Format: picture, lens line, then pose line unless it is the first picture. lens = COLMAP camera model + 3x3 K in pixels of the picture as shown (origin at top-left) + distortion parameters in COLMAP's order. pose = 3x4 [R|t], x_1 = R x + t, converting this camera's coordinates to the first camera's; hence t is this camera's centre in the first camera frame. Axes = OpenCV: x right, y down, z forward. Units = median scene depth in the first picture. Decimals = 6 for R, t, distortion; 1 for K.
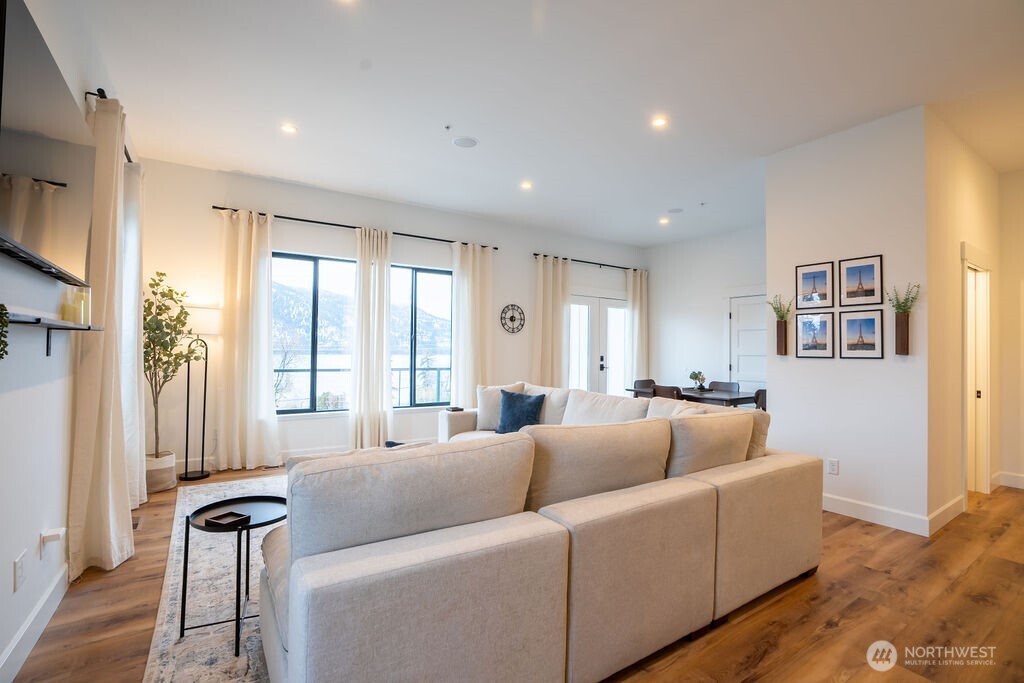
lens RADIAL K [[473.2, 0, 512.0], [0, 473.2, 341.5], [0, 0, 1]] dist [-0.070521, 0.027966]
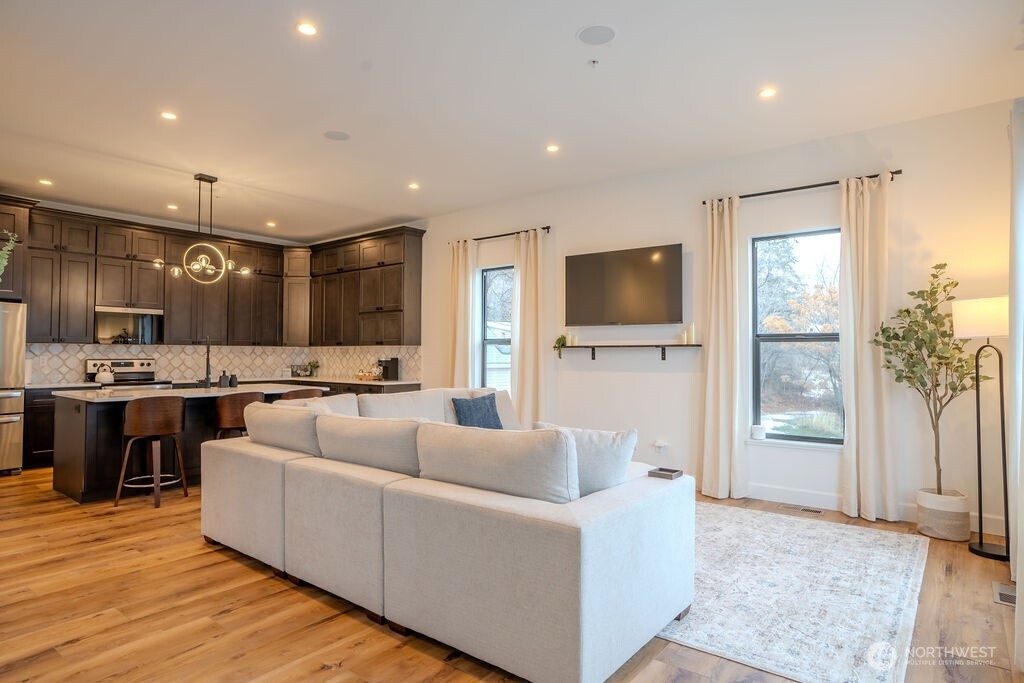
lens RADIAL K [[580.6, 0, 512.0], [0, 580.6, 341.5], [0, 0, 1]] dist [-0.045401, 0.033784]
pose [[-0.951837, -0.022917, -0.305746, 0.223517], [-0.010695, 0.999078, -0.041588, 0.030576], [0.306417, -0.036315, -0.951204, 1.546021]]
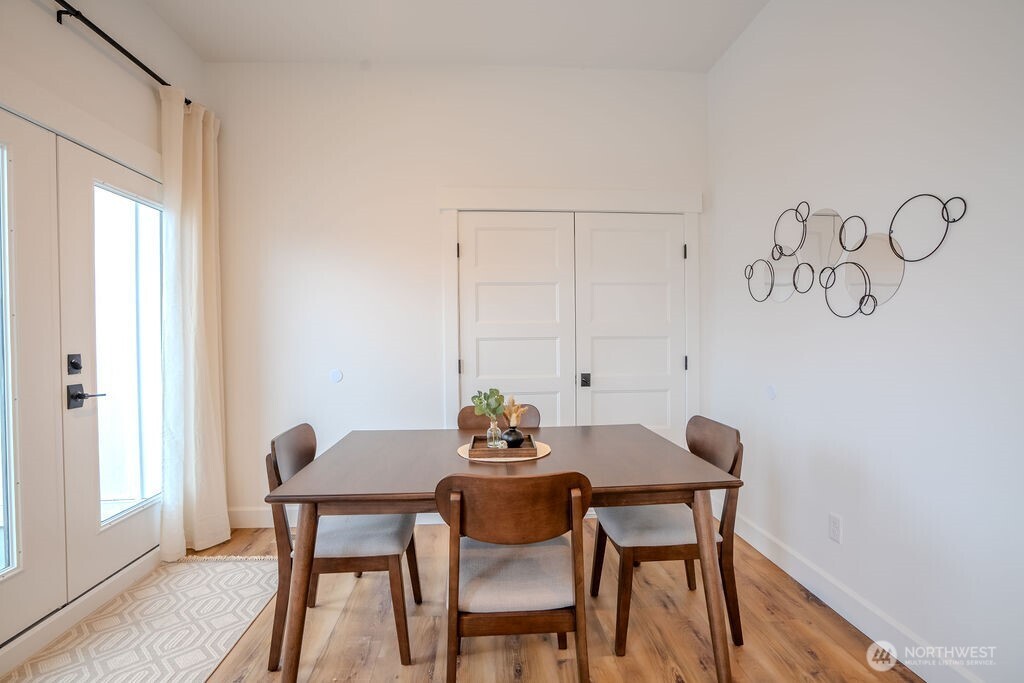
lens RADIAL K [[458.5, 0, 512.0], [0, 458.5, 341.5], [0, 0, 1]] dist [-0.051053, 0.000066]
pose [[0.504414, -0.028164, 0.863003, 0.173985], [0.001445, 0.999494, 0.031774, 0.026800], [-0.863461, -0.014781, 0.504199, 1.116608]]
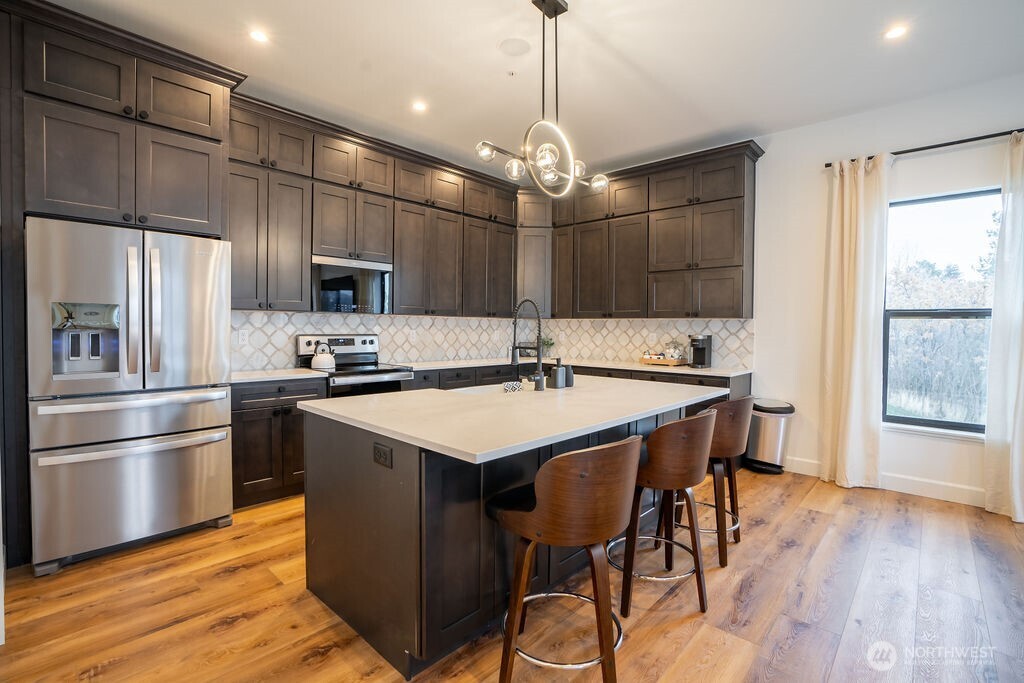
lens RADIAL K [[473.2, 0, 512.0], [0, 473.2, 341.5], [0, 0, 1]] dist [-0.070521, 0.027966]
pose [[-0.971842, -0.017124, -0.235010, 0.666082], [-0.020228, 0.999737, 0.010803, 0.021708], [0.234763, 0.015253, -0.971933, 0.645402]]
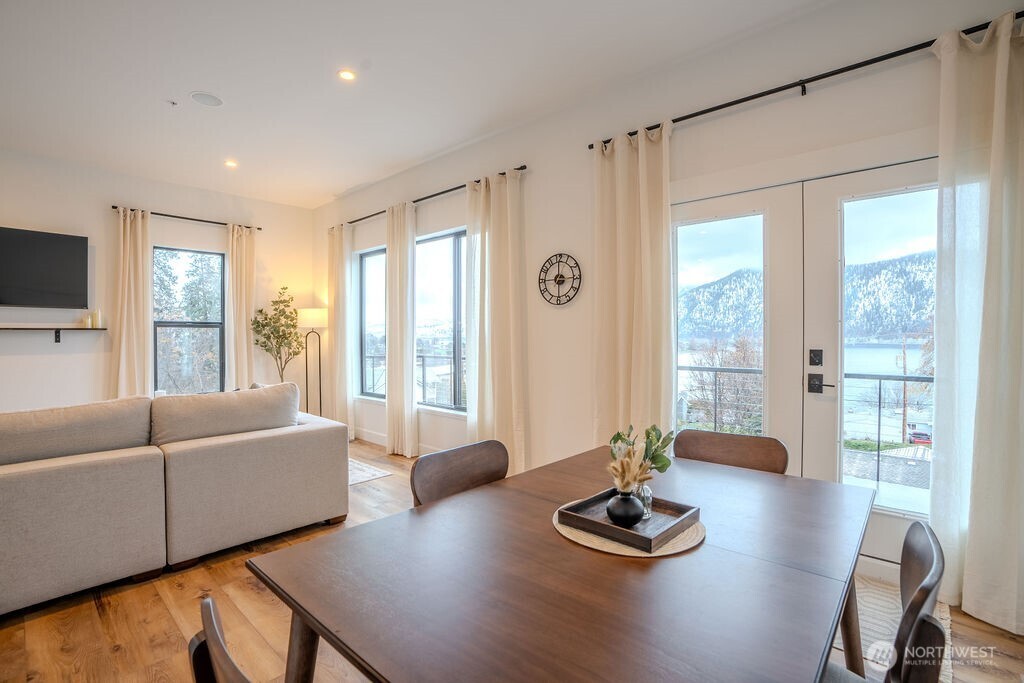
lens RADIAL K [[473.2, 0, 512.0], [0, 473.2, 341.5], [0, 0, 1]] dist [-0.070521, 0.027966]
pose [[0.247027, -0.003651, -0.969002, 0.779262], [0.021240, 0.999773, 0.001648, 0.033422], [0.968776, -0.020989, 0.247049, 1.203511]]
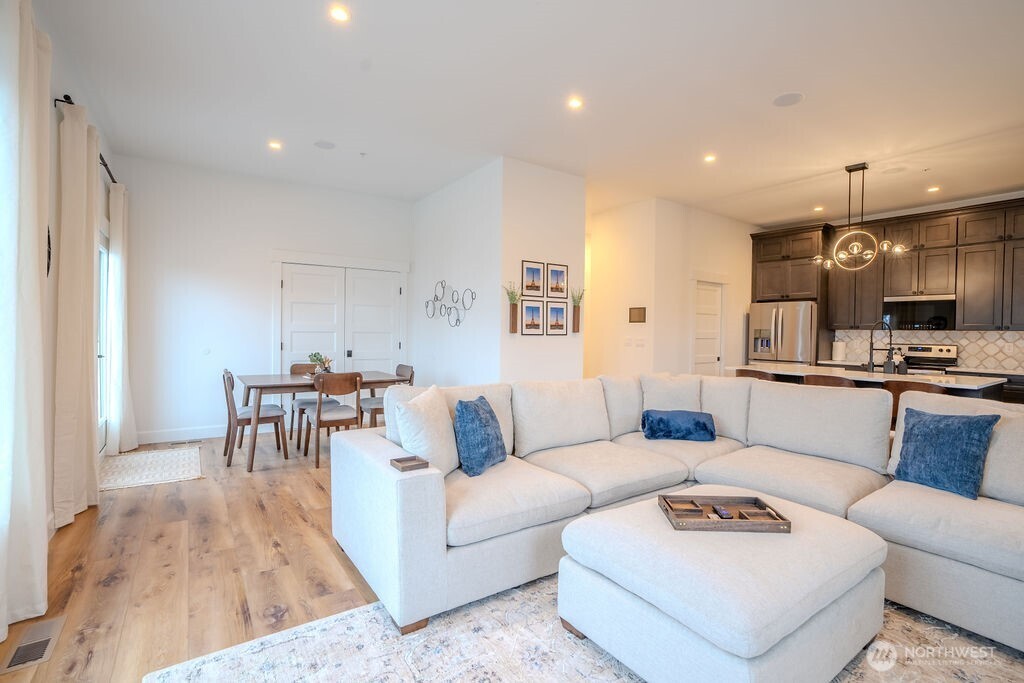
lens RADIAL K [[473.2, 0, 512.0], [0, 473.2, 341.5], [0, 0, 1]] dist [-0.070521, 0.027966]
pose [[-0.023041, -0.034082, 0.999153, -0.564704], [-0.032035, 0.998931, 0.033336, 0.009722], [-0.999221, -0.031240, -0.024108, 0.924734]]
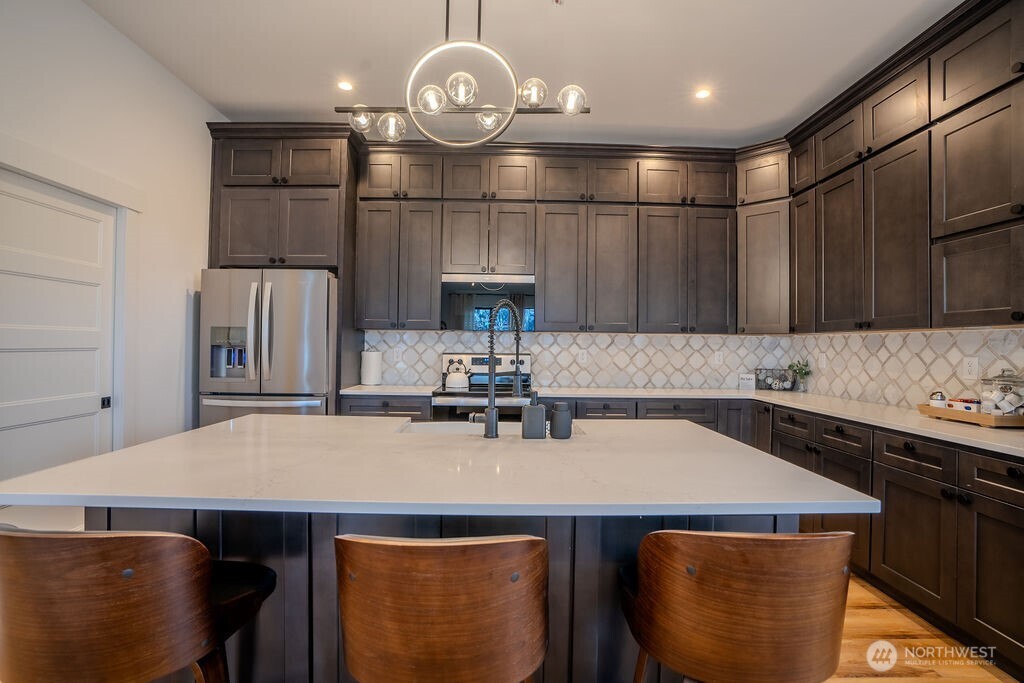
lens RADIAL K [[473.2, 0, 512.0], [0, 473.2, 341.5], [0, 0, 1]] dist [-0.070521, 0.027966]
pose [[-0.841304, -0.019223, 0.540220, 0.250607], [-0.031859, 0.999394, -0.014053, 0.012902], [-0.539623, -0.029034, -0.841406, 0.395406]]
